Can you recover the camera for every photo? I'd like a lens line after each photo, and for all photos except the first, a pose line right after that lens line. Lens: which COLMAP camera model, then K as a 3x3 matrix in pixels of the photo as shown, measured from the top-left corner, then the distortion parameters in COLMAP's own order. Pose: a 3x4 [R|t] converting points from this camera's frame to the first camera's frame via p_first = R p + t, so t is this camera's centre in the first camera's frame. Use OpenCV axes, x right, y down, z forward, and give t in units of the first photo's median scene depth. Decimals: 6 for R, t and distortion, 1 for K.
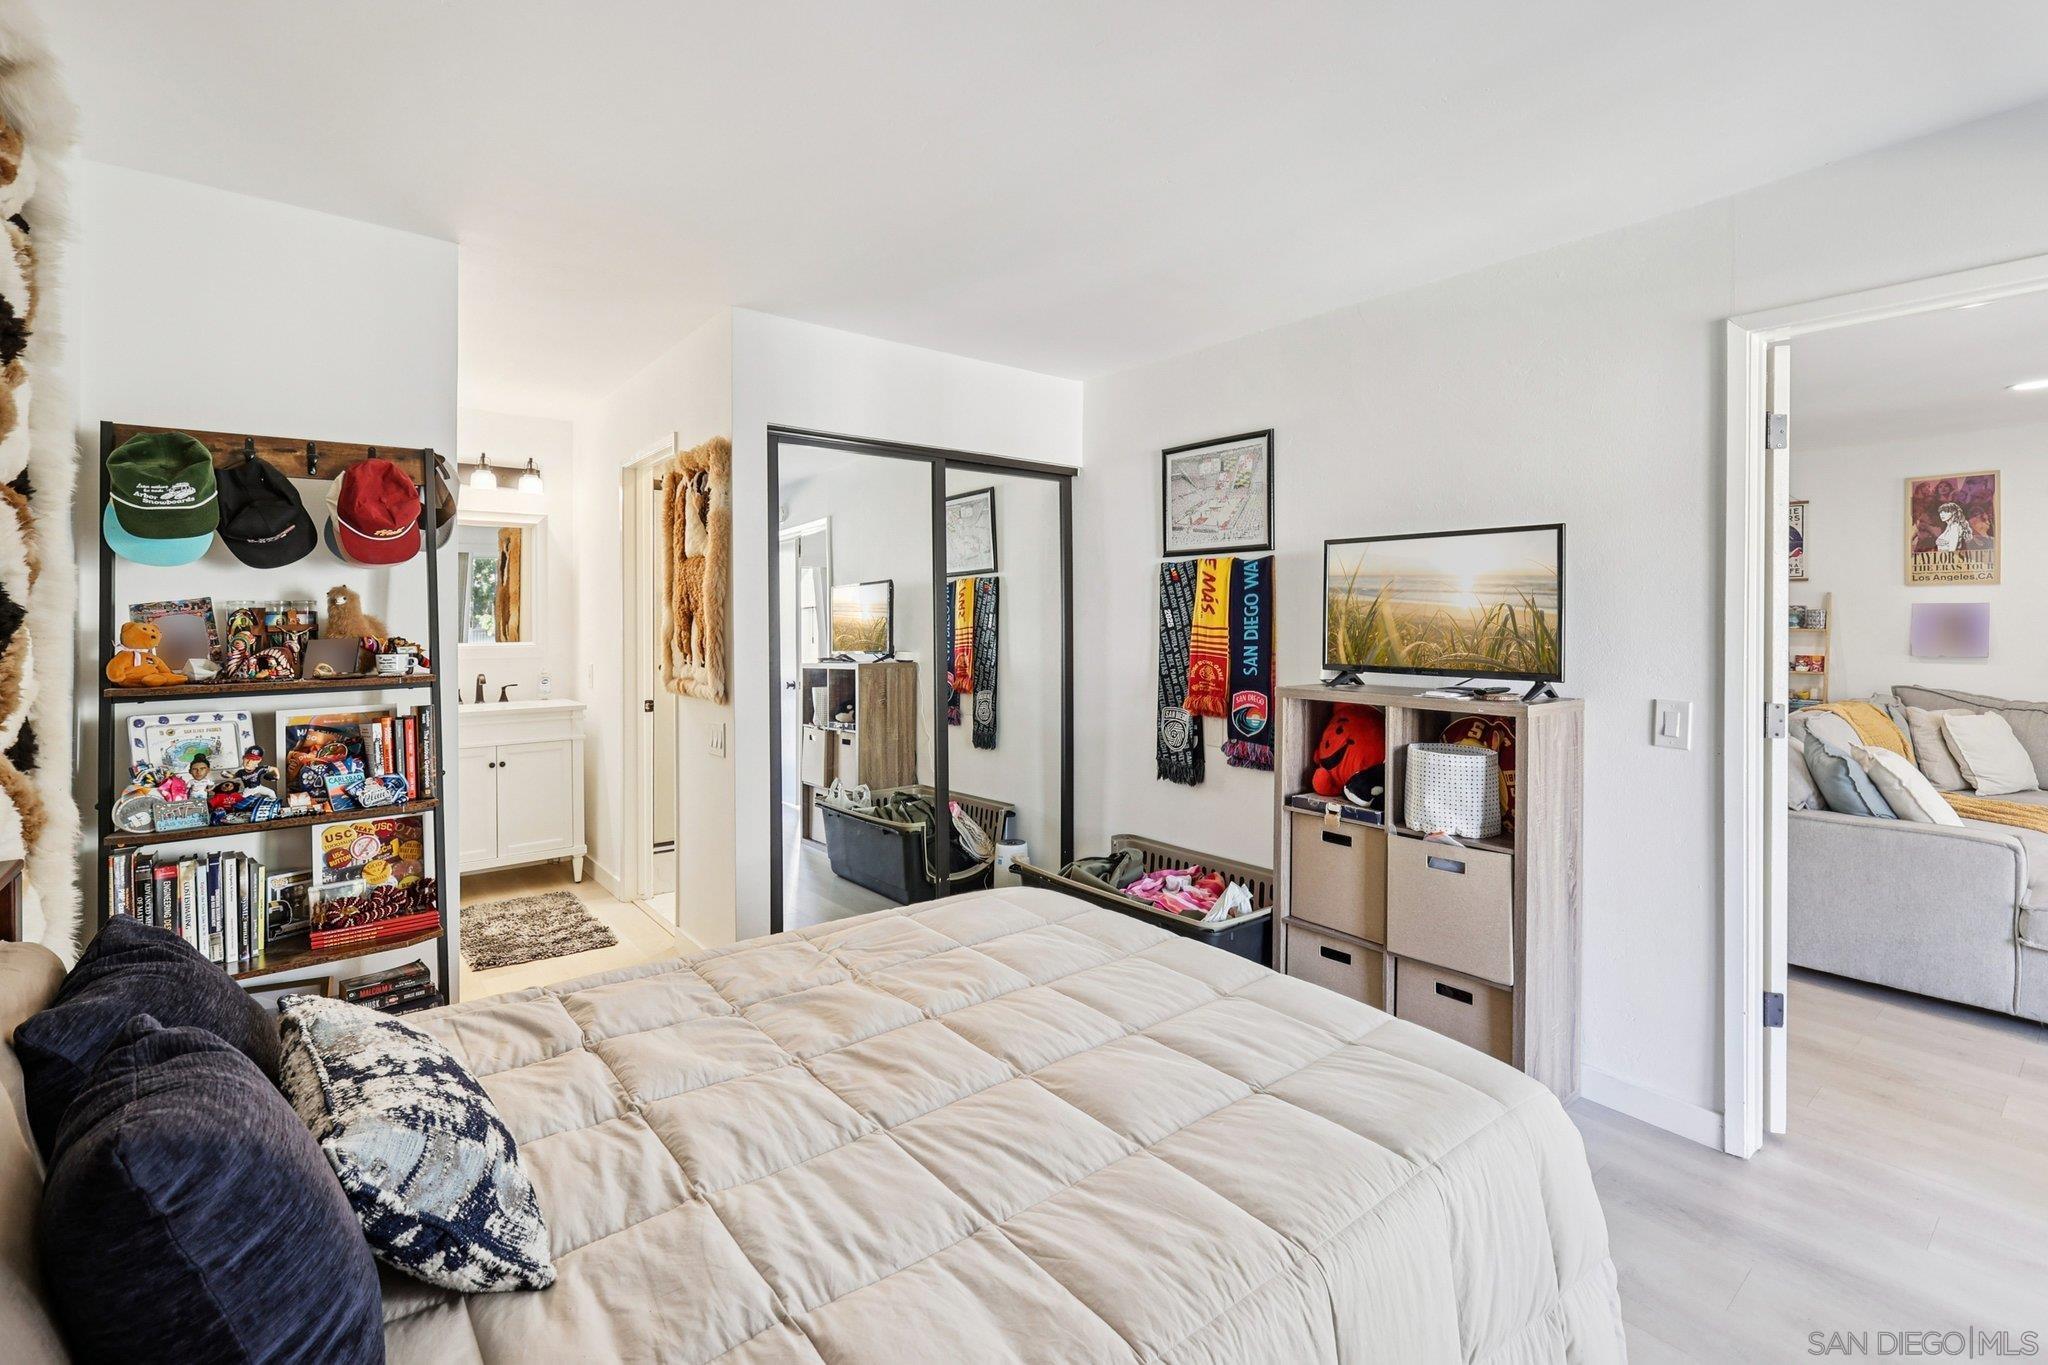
lens RADIAL K [[900.3, 0, 1013.1], [0, 900.3, 621.2], [0, 0, 1]] dist [0.003369, -0.000772]
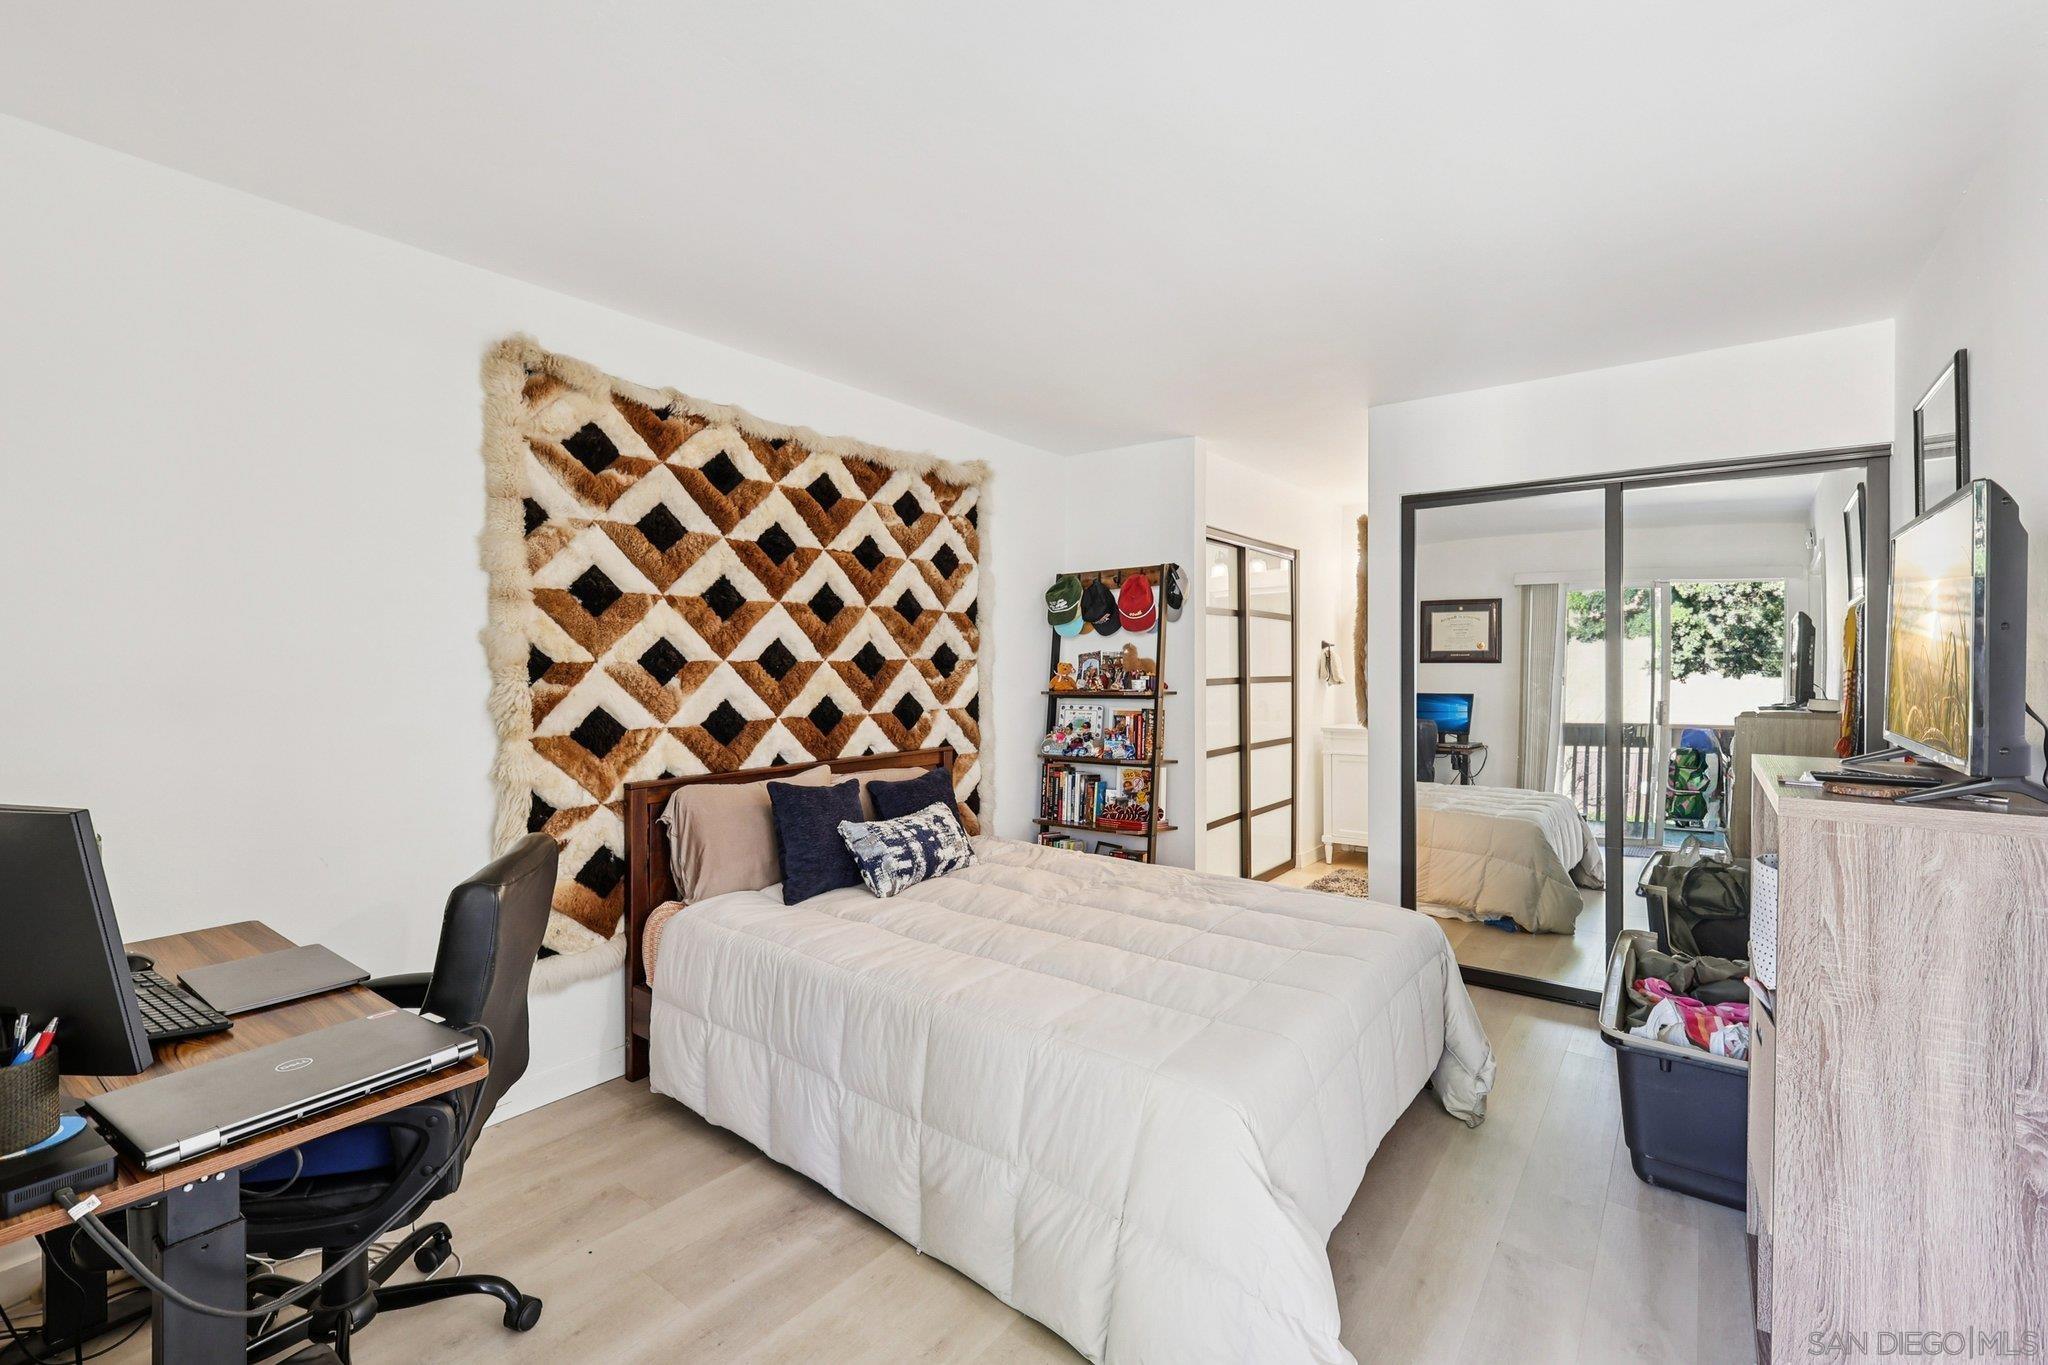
lens RADIAL K [[900.3, 0, 1049.1], [0, 900.3, 656.2], [0, 0, 1]] dist [0.003369, -0.000772]
pose [[0.261865, -0.006508, -0.965083, 0.725017], [-0.000789, 0.999975, -0.006957, 0.000454], [0.965104, 0.002584, 0.261853, 0.238966]]
